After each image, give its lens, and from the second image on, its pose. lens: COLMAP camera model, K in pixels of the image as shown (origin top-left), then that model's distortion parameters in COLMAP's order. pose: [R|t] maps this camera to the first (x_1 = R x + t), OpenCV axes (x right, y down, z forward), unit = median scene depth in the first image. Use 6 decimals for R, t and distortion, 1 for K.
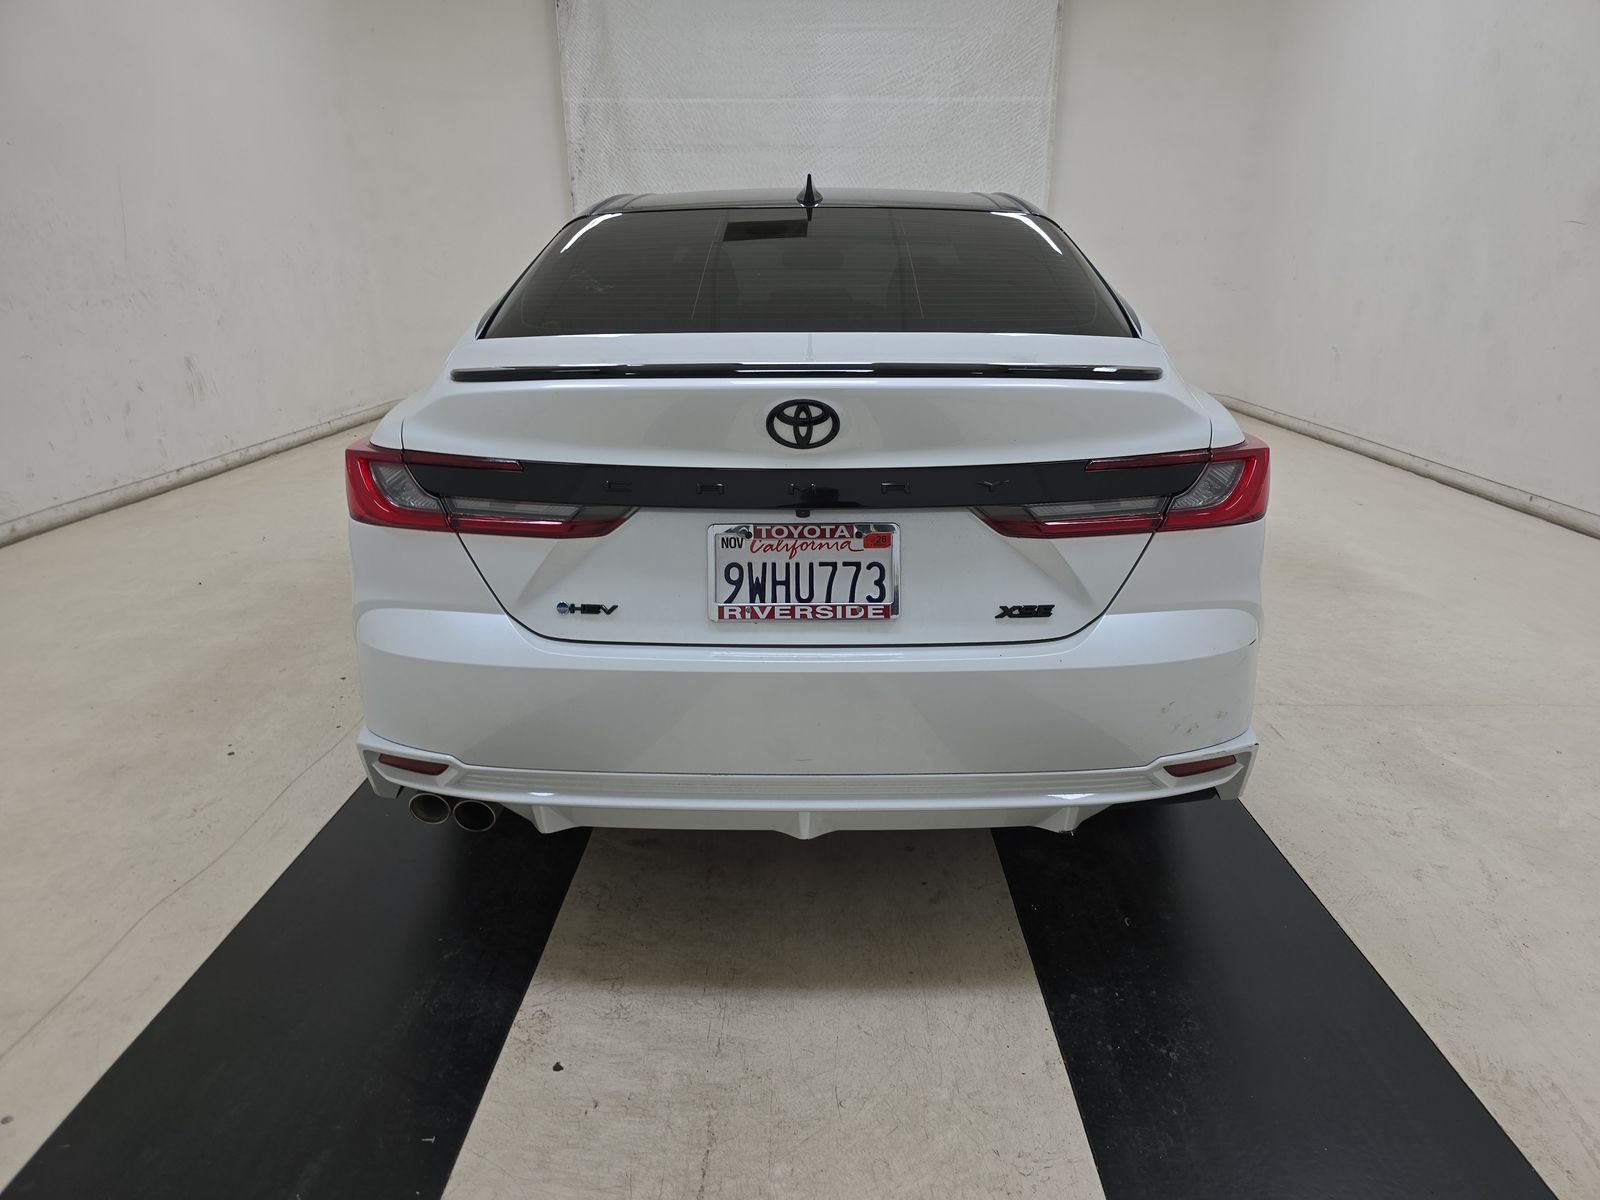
lens RADIAL K [[1076.8, 0, 810.0], [0, 1076.8, 599.8], [0, 0, 1]] dist [0.039400, -0.039505]
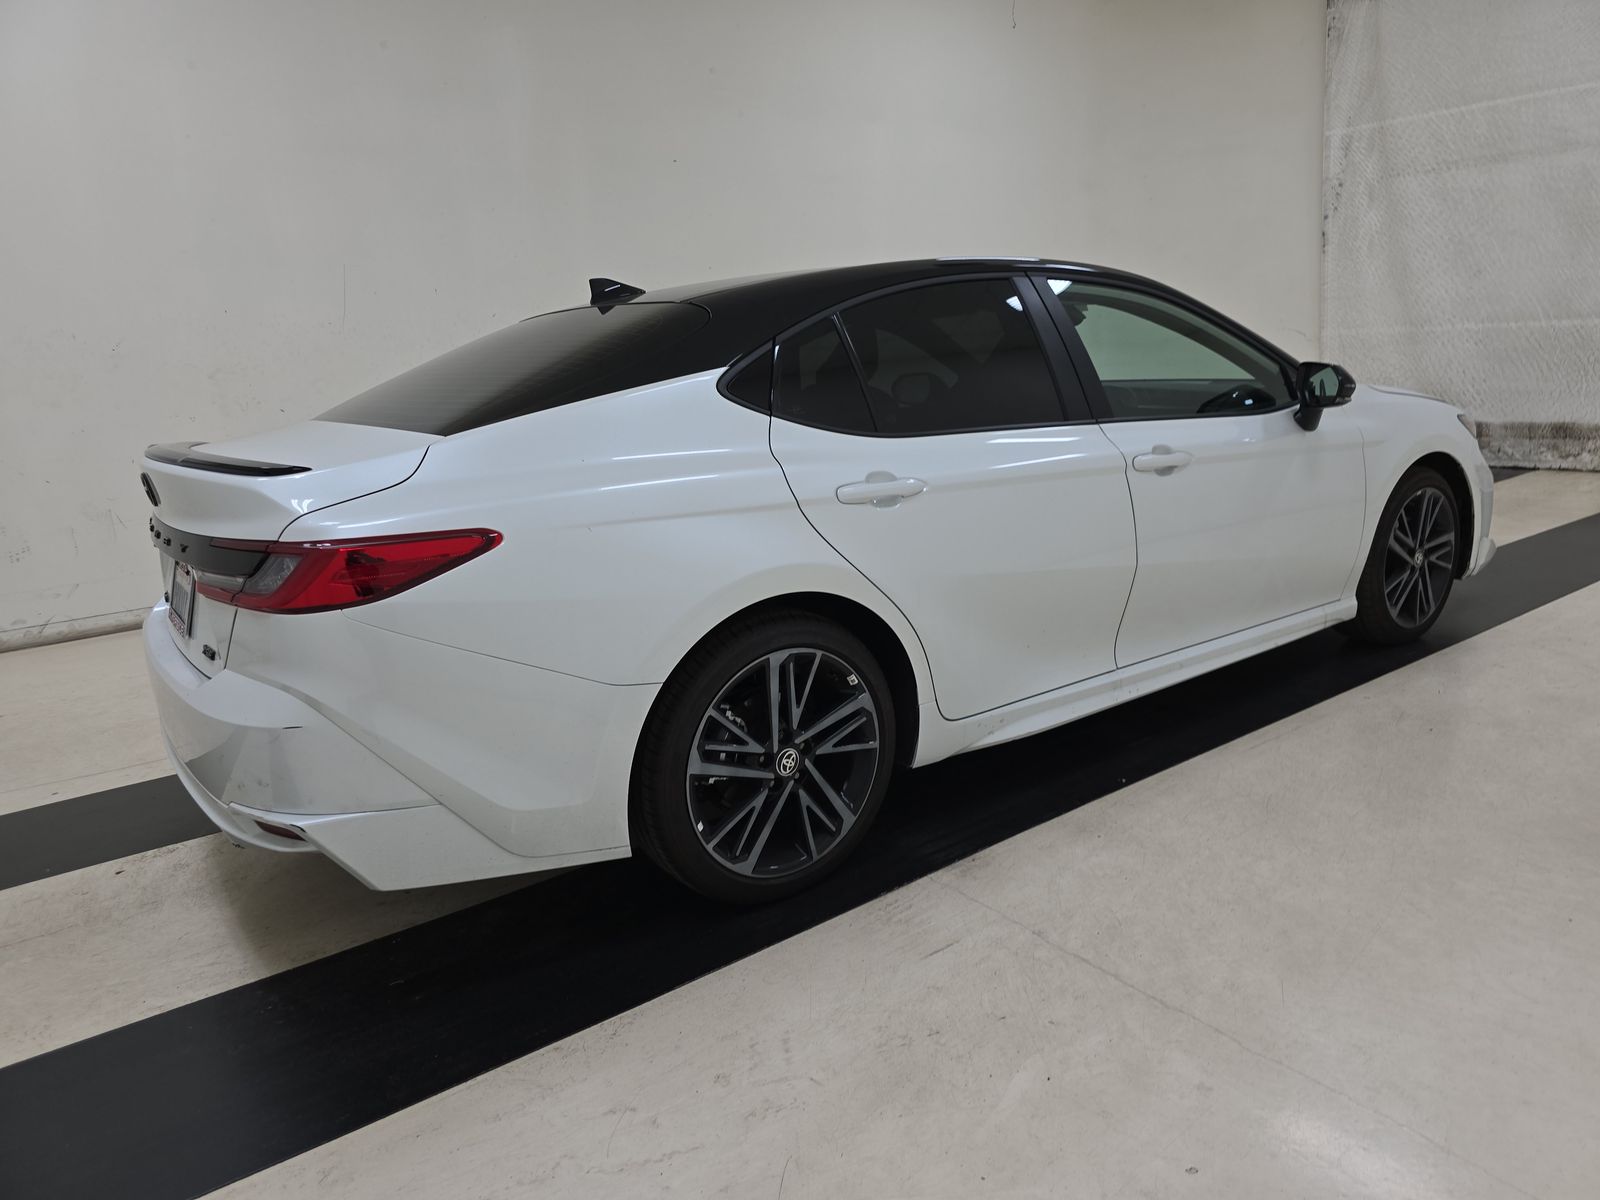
lens RADIAL K [[1075.5, 0, 800.0], [0, 1075.5, 600.0], [0, 0, 1]] dist [-0.003929, -0.005455]
pose [[0.600222, 0.151442, -0.785365, 0.281192], [-0.179222, 0.982409, 0.052465, -0.041588], [0.779495, 0.109264, 0.616805, 0.137324]]
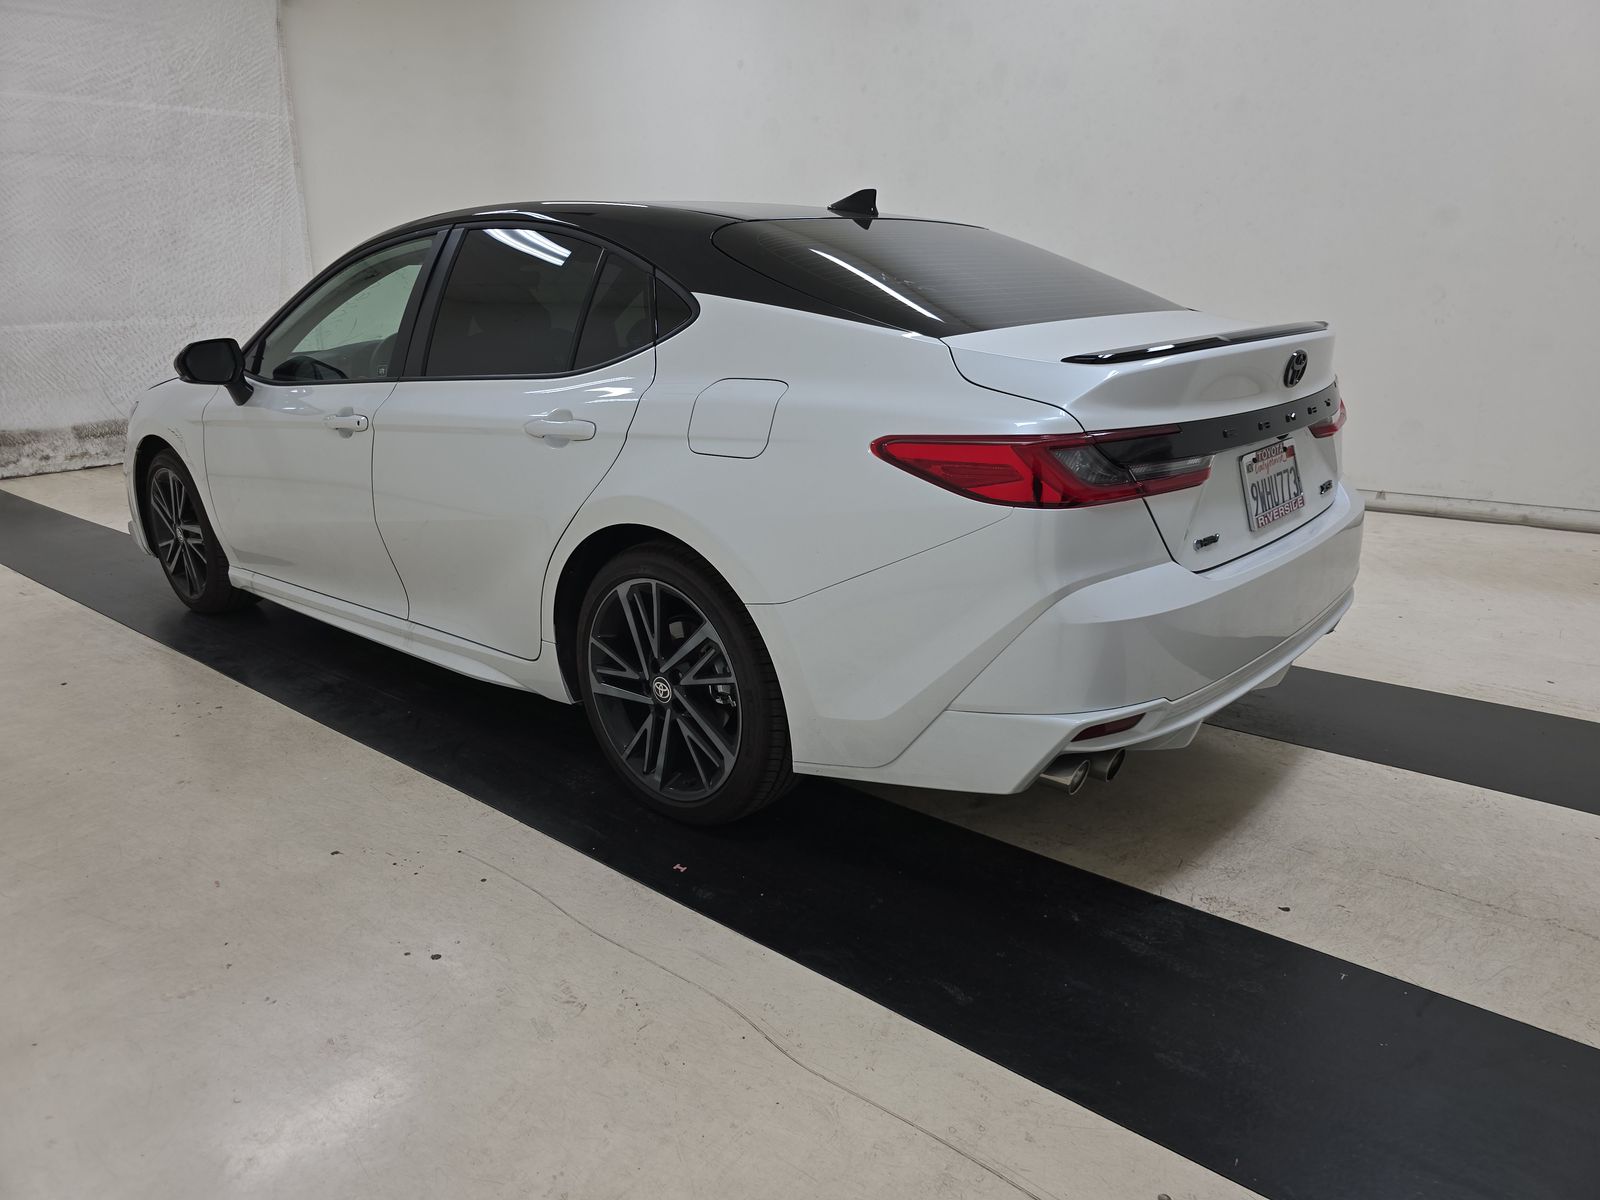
lens RADIAL K [[1076.8, 0, 810.0], [0, 1076.8, 599.8], [0, 0, 1]] dist [0.039400, -0.039505]
pose [[0.652367, -0.226310, 0.723327, -0.250491], [0.247963, 0.965586, 0.078469, -0.024218], [-0.716193, 0.128167, 0.686033, 0.089954]]
